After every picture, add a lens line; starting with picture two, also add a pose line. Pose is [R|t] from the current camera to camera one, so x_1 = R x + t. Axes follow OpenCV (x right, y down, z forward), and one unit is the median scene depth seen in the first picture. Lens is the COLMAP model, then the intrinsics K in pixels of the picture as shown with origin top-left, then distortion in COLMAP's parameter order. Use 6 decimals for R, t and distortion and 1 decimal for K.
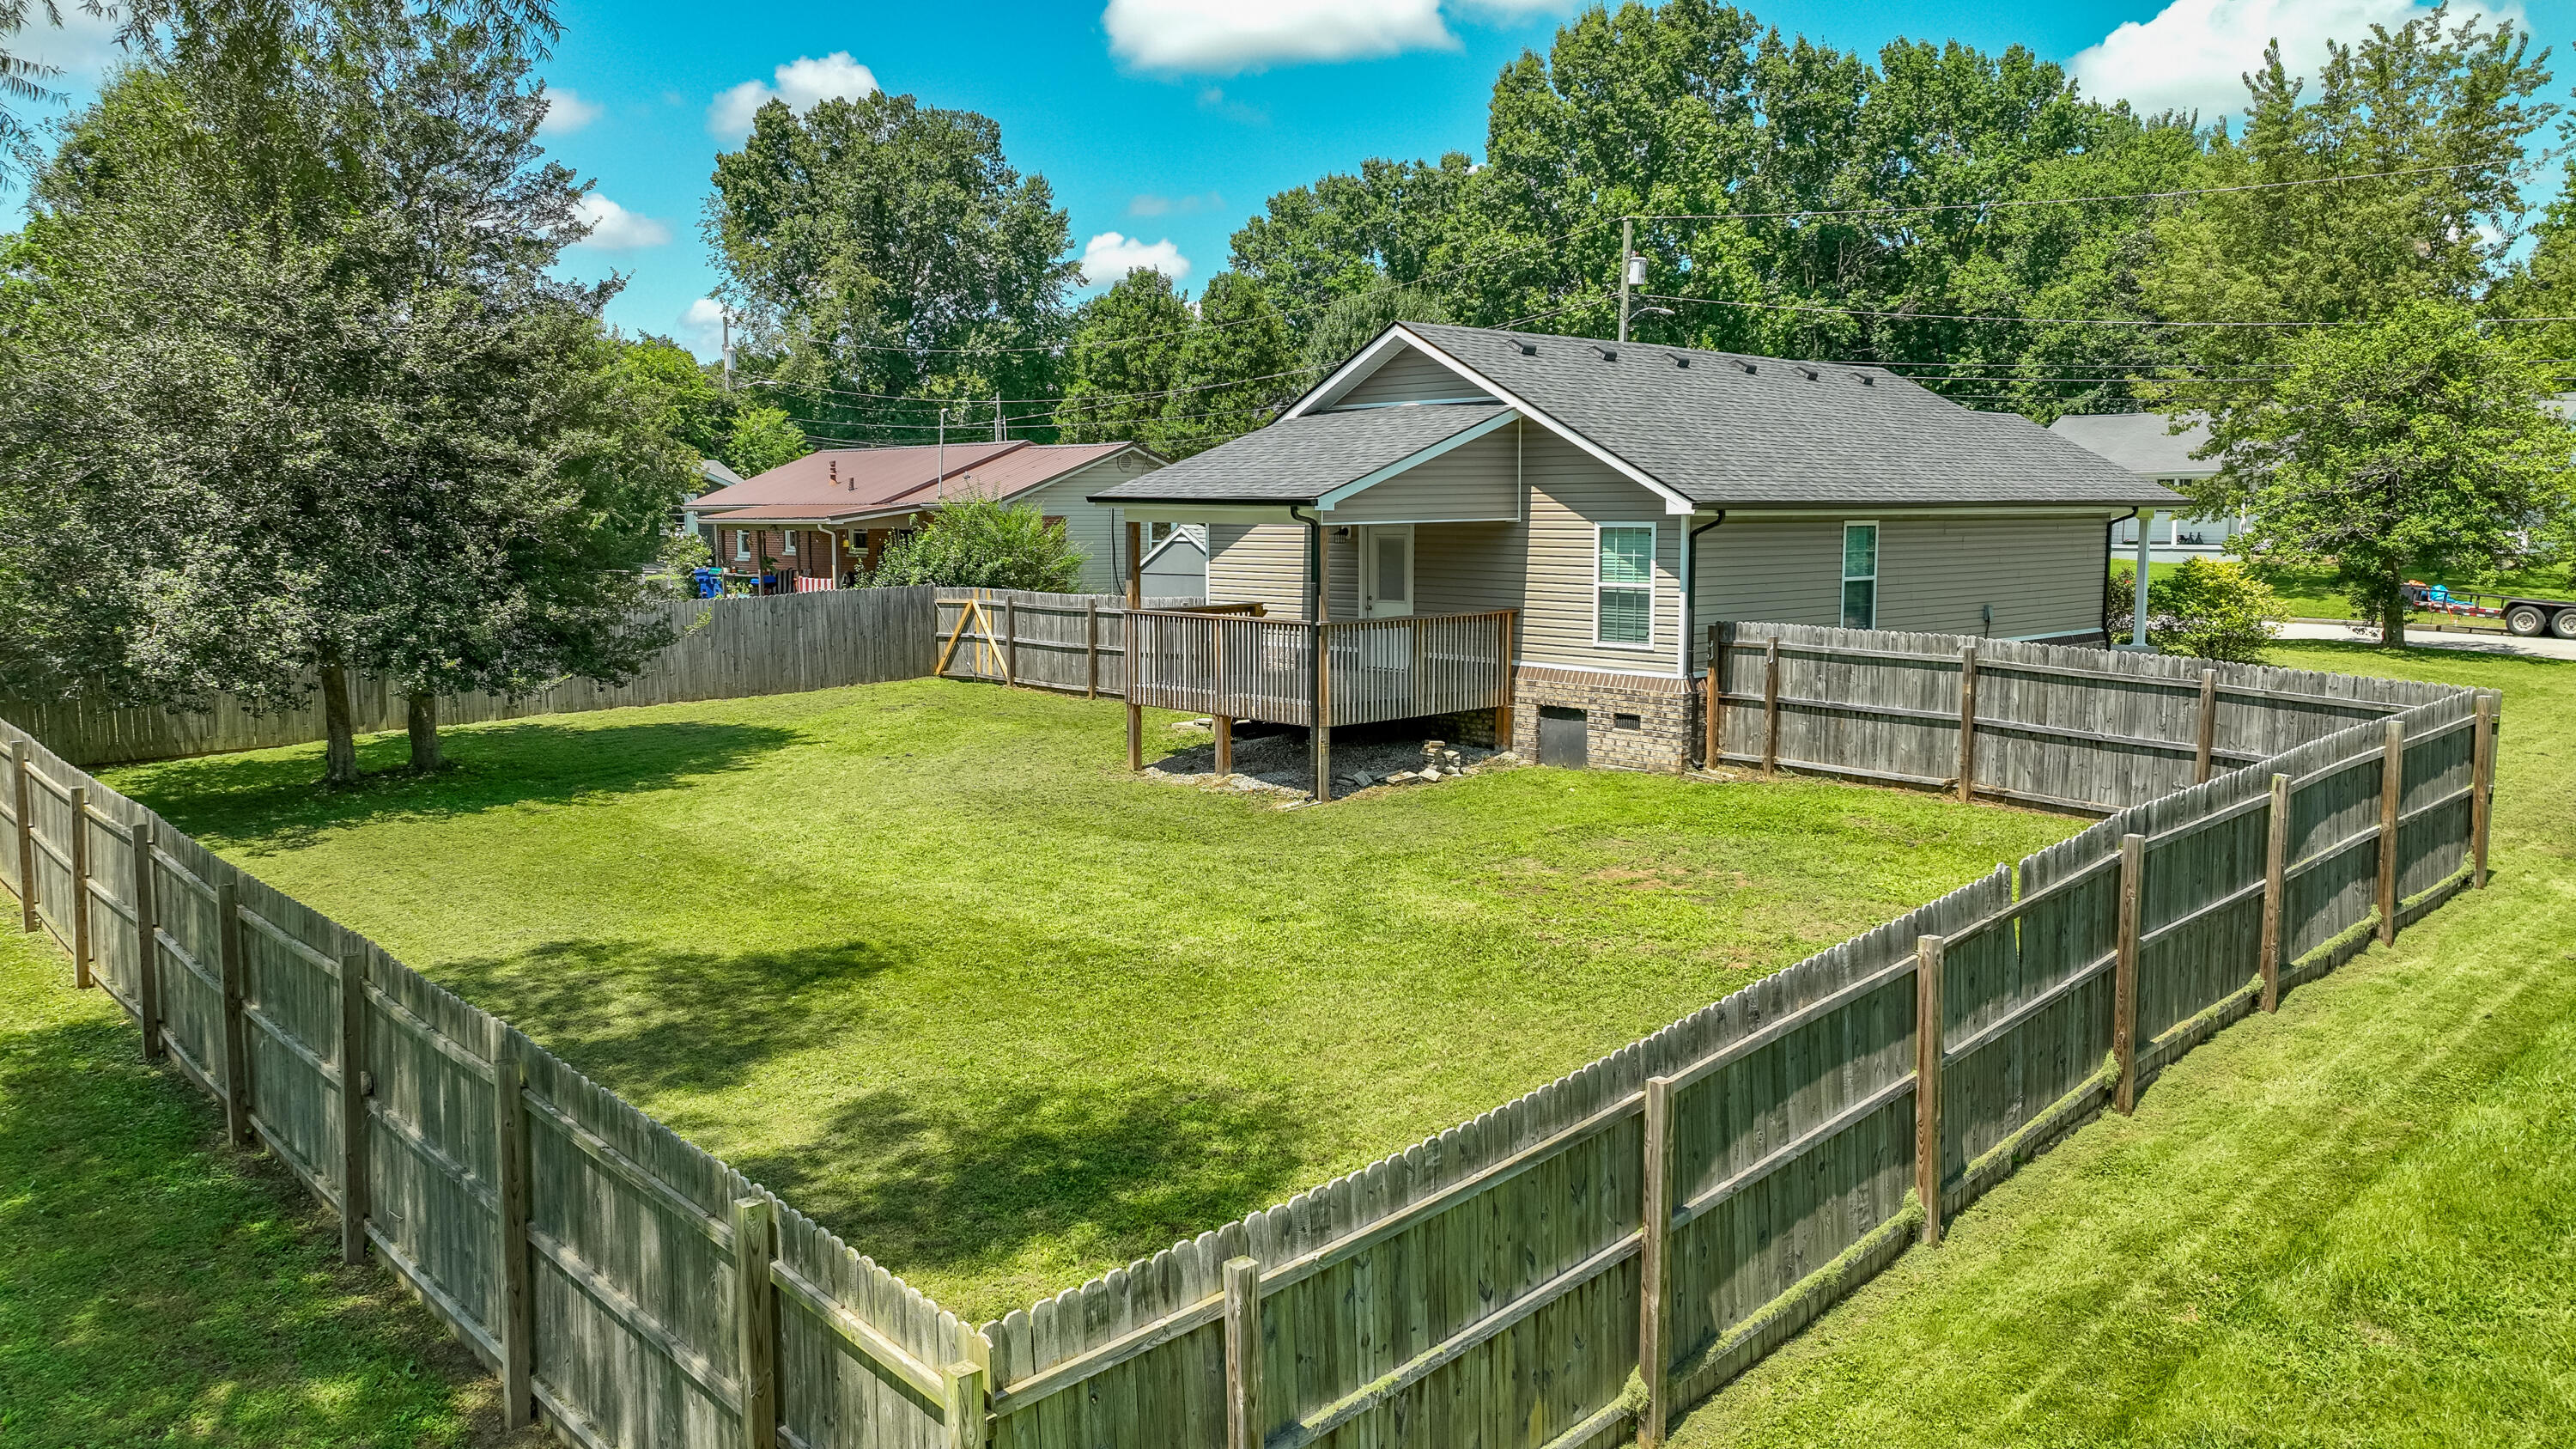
lens RADIAL K [[1816.0, 0, 1288.0], [0, 1816.0, 724.5], [0, 0, 1]] dist [0.004521, 0.001132]
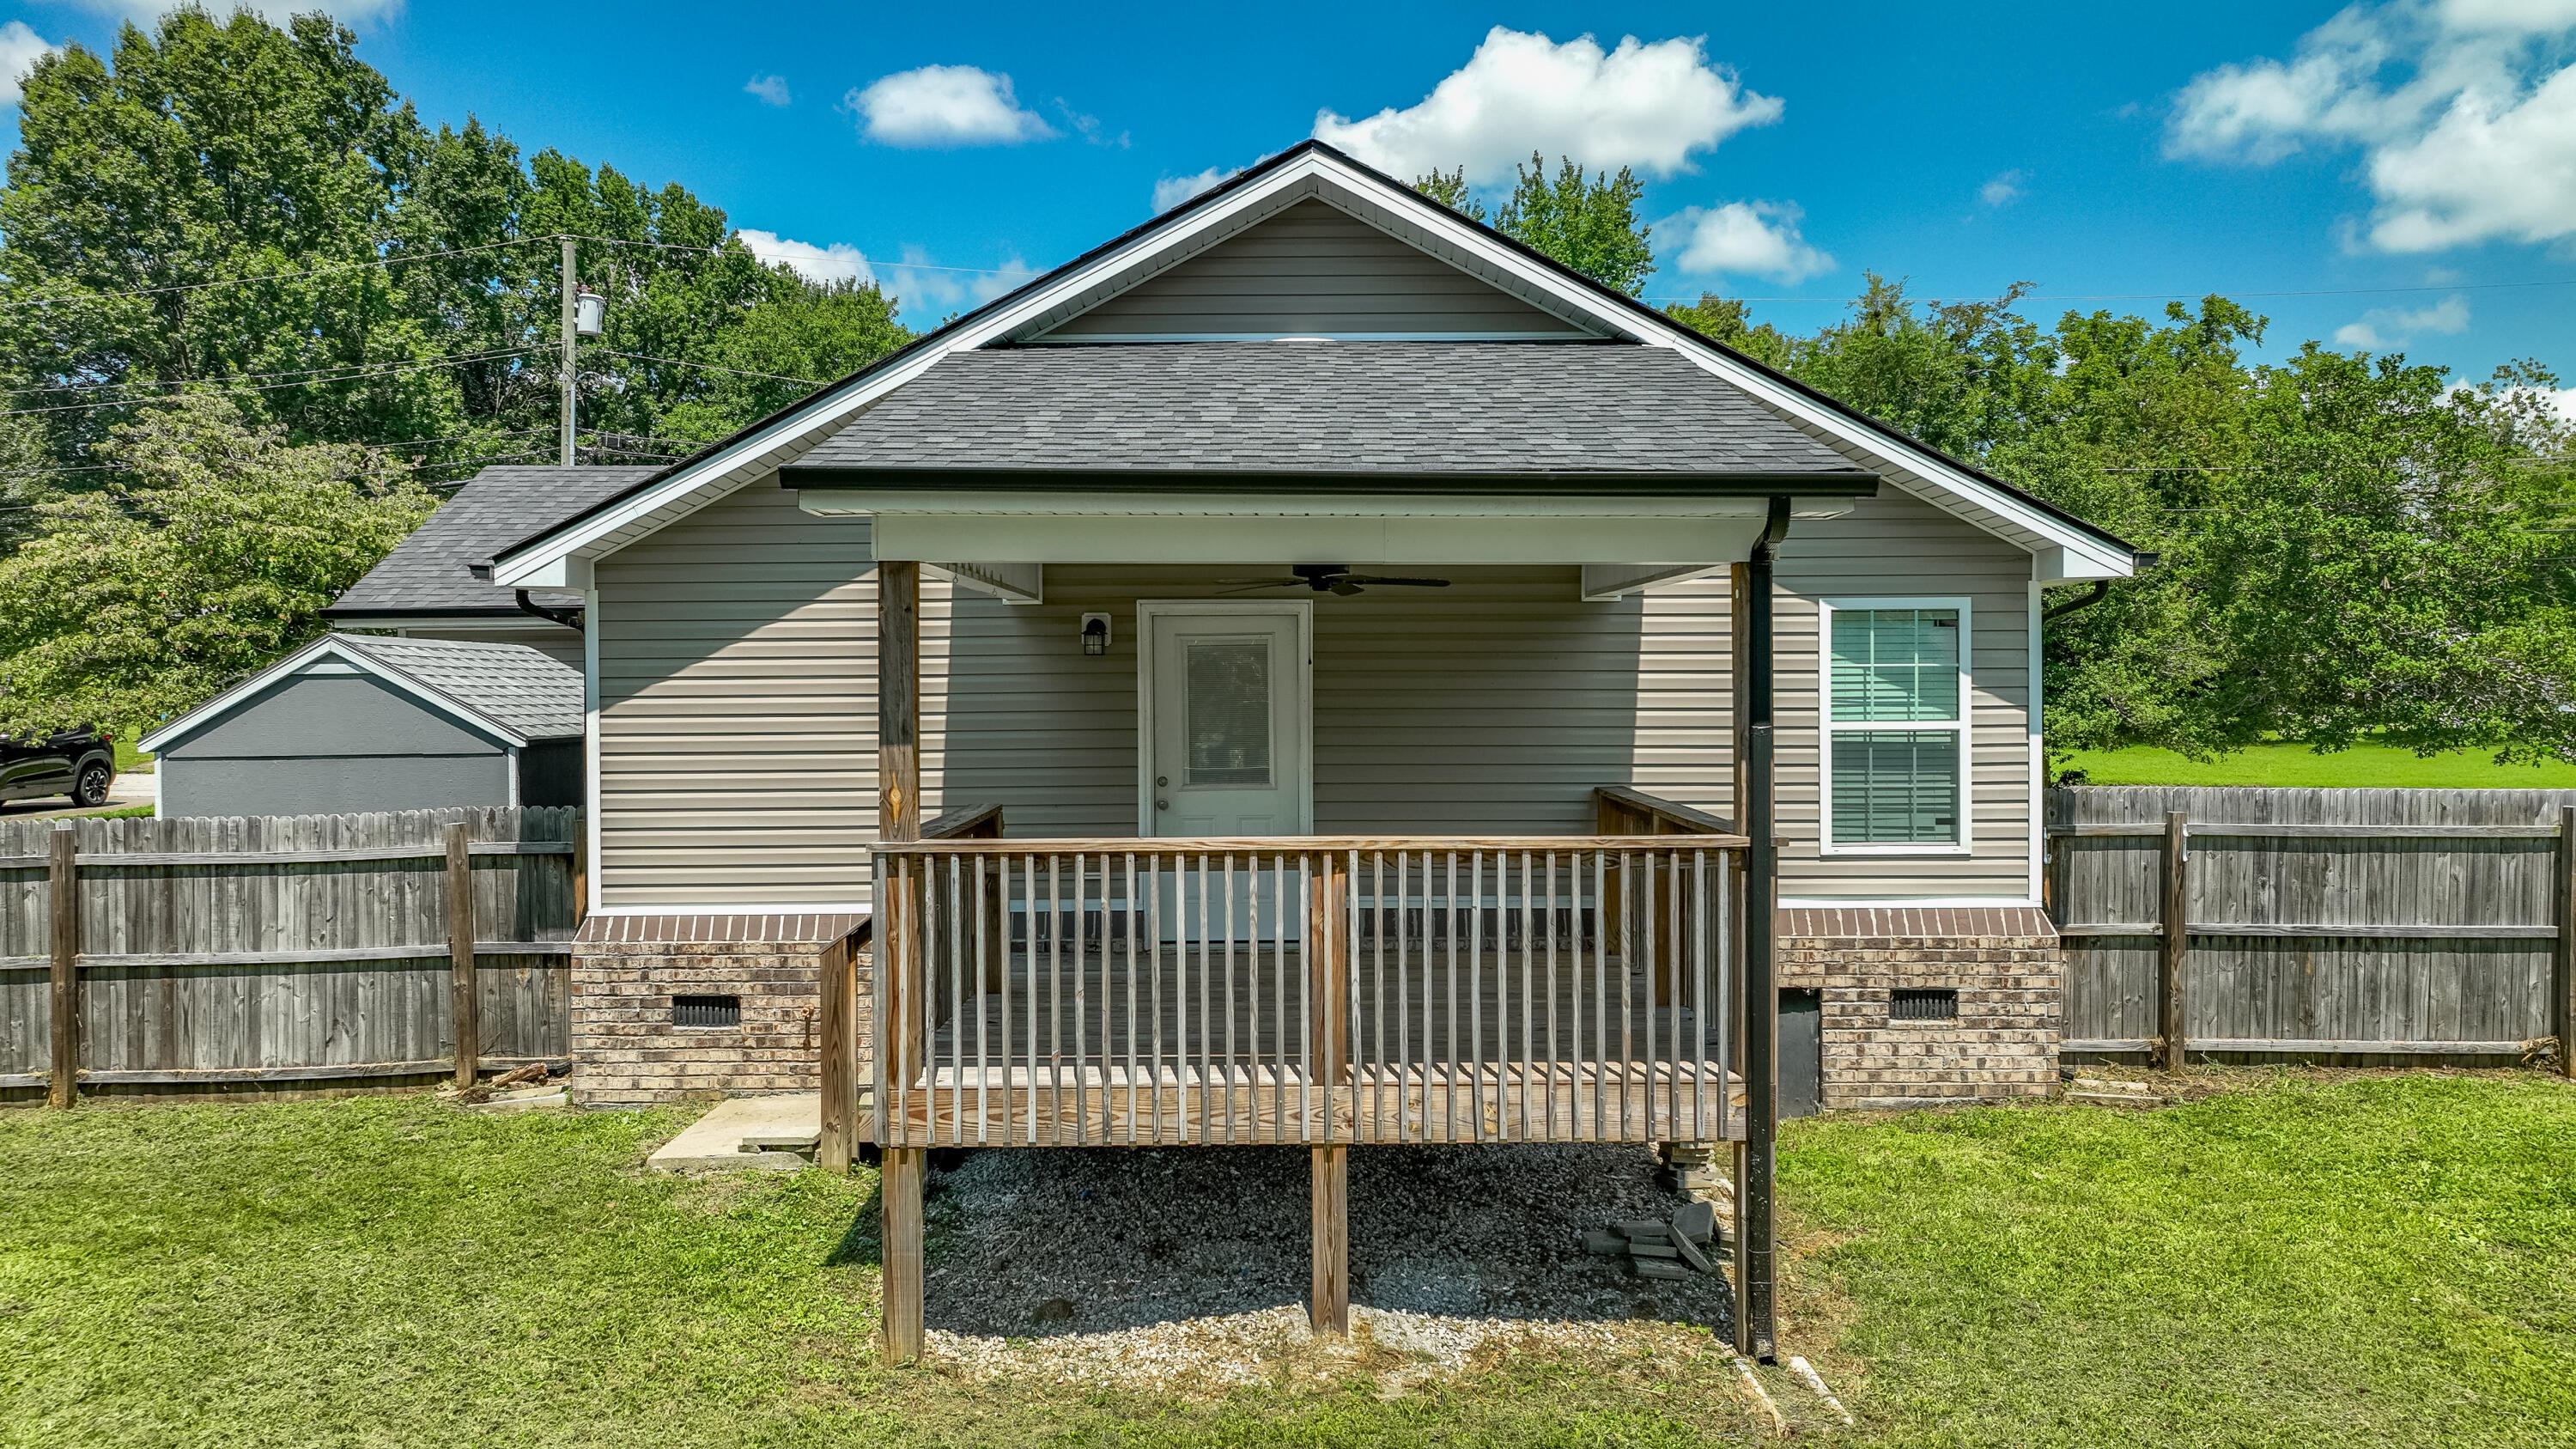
lens RADIAL K [[1784.6, 0, 1288.0], [0, 1784.6, 724.5], [0, 0, 1]] dist [0.010469, 0.009987]
pose [[0.682139, -0.018706, 0.730983, -0.278315], [0.091829, 0.993950, -0.060258, -0.062615], [-0.725433, 0.108230, 0.679730, 0.783928]]
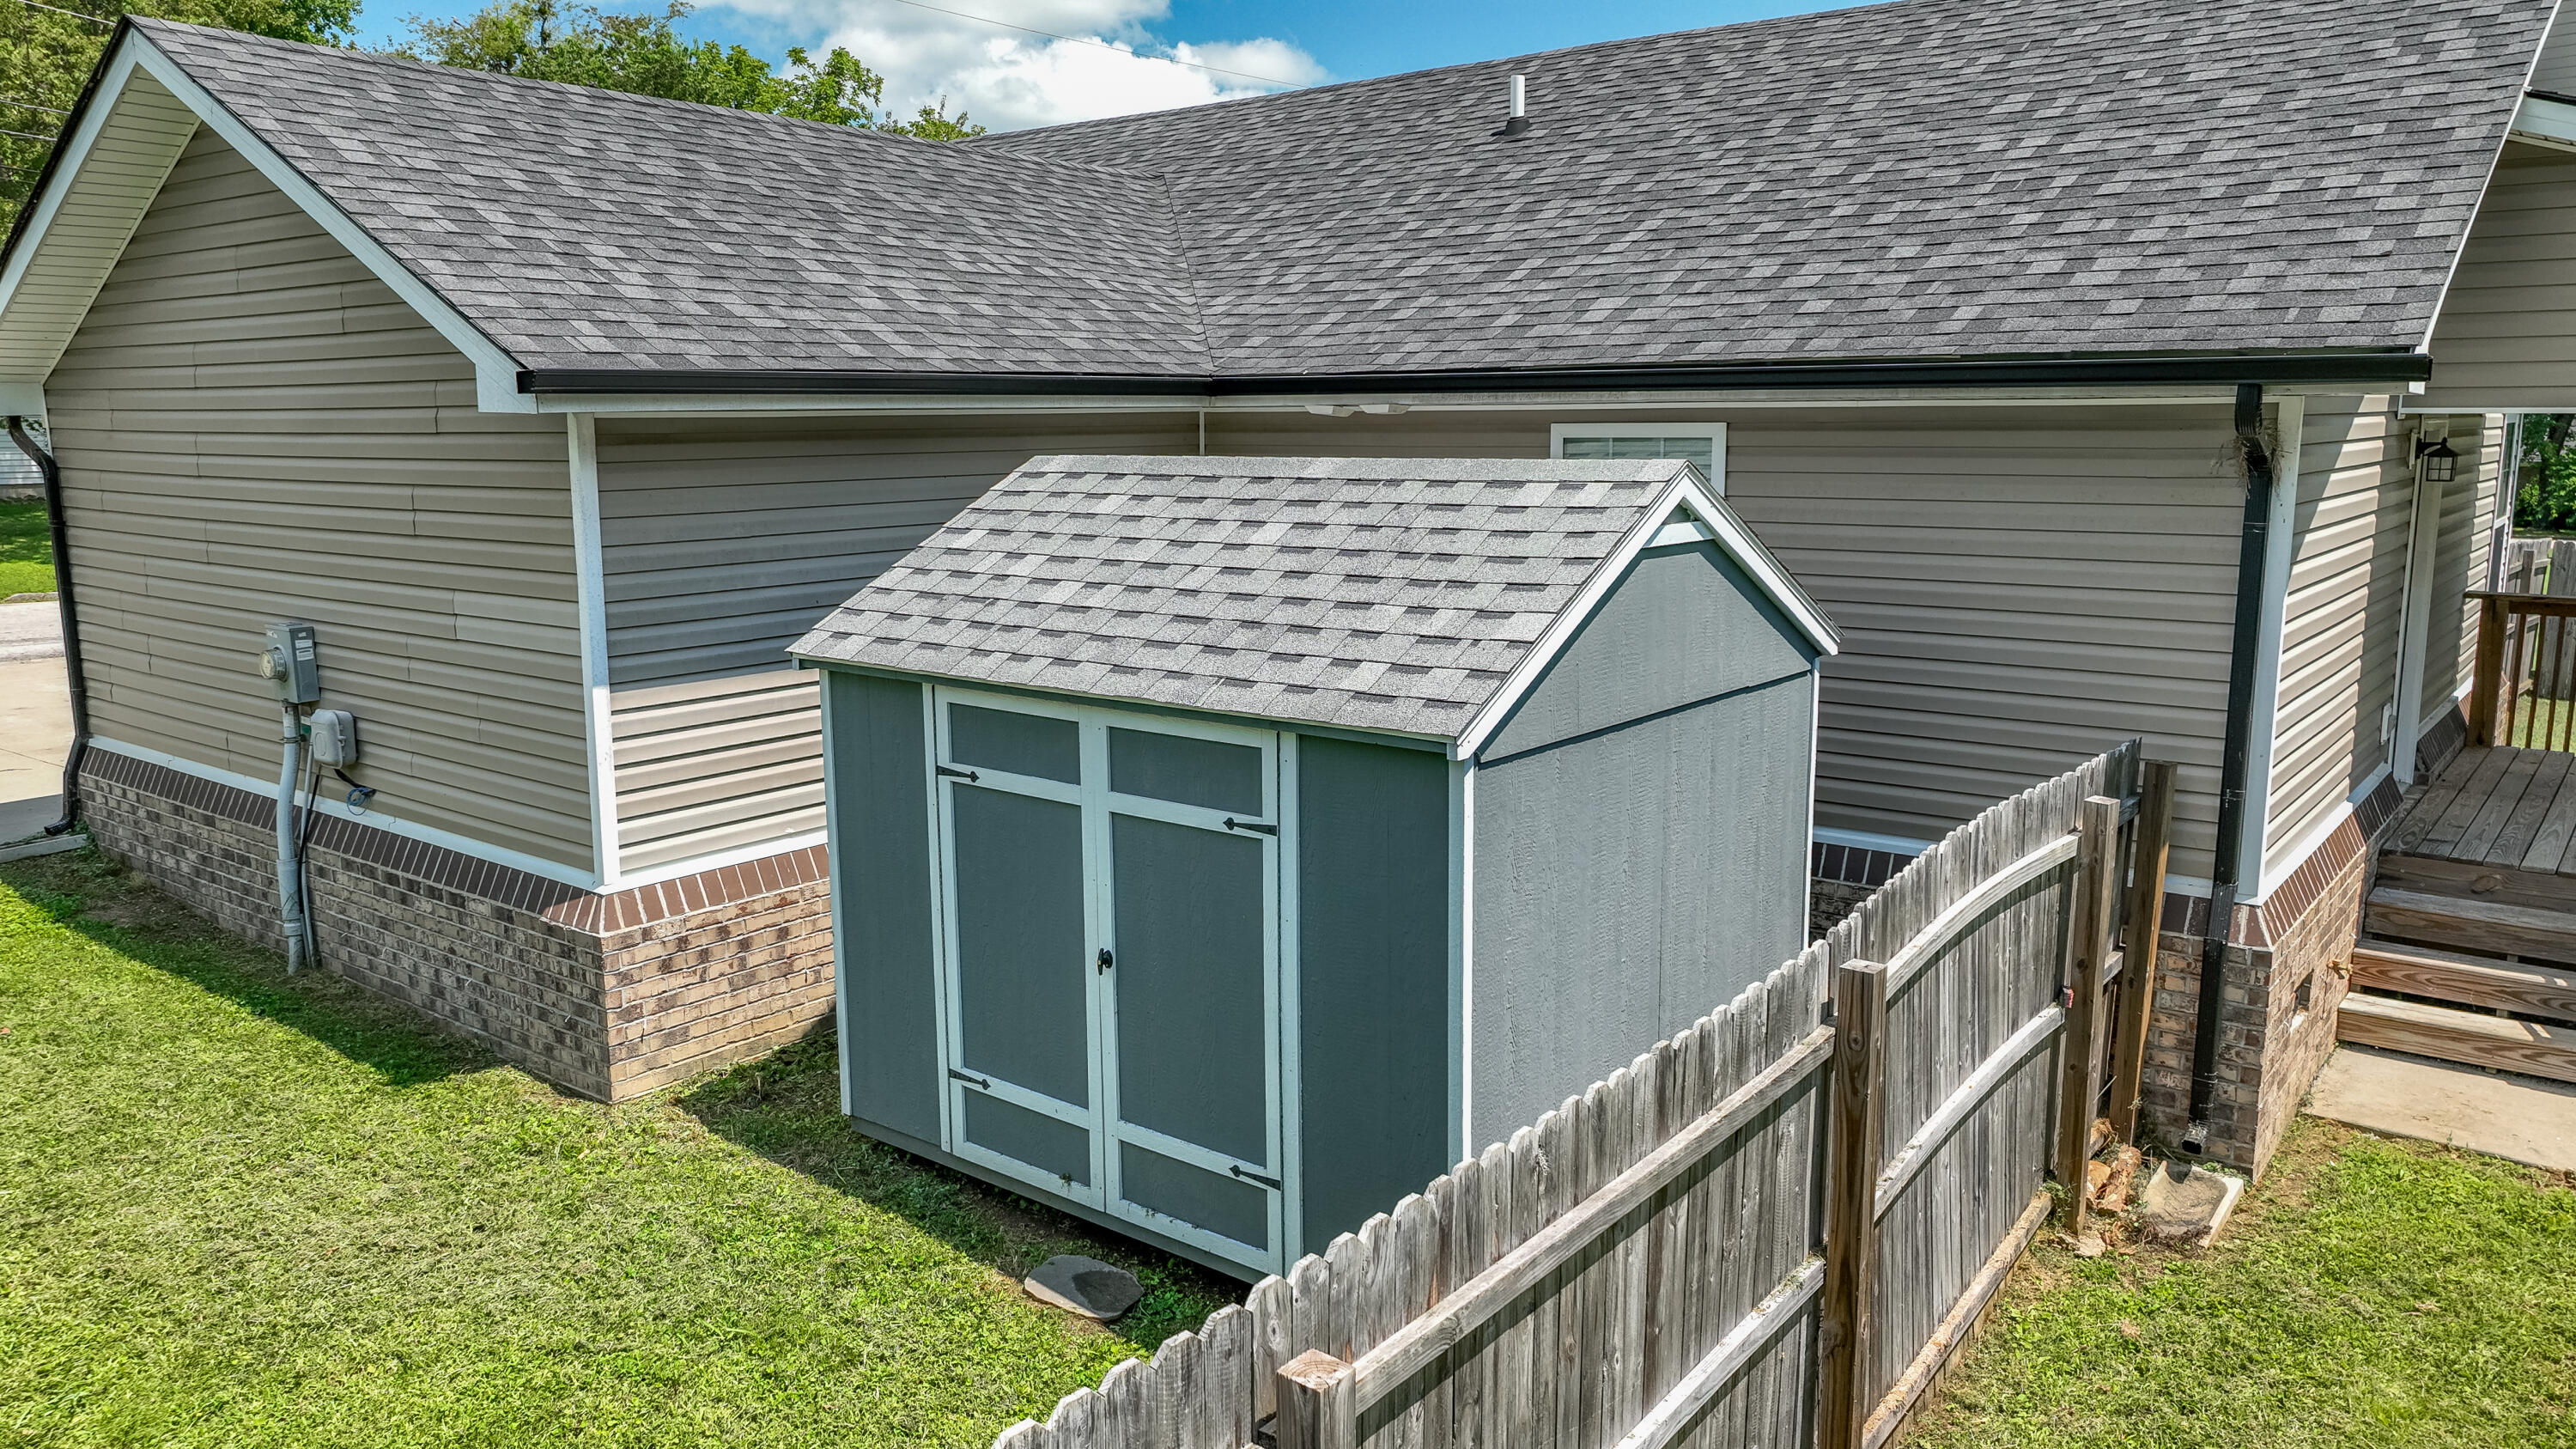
lens RADIAL K [[1816.0, 0, 1288.0], [0, 1816.0, 724.5], [0, 0, 1]] dist [0.004521, 0.001132]
pose [[-0.157501, -0.164333, 0.973749, -0.333754], [0.120609, 0.975474, 0.184132, -0.166576], [-0.980126, 0.146444, -0.133818, 1.451001]]
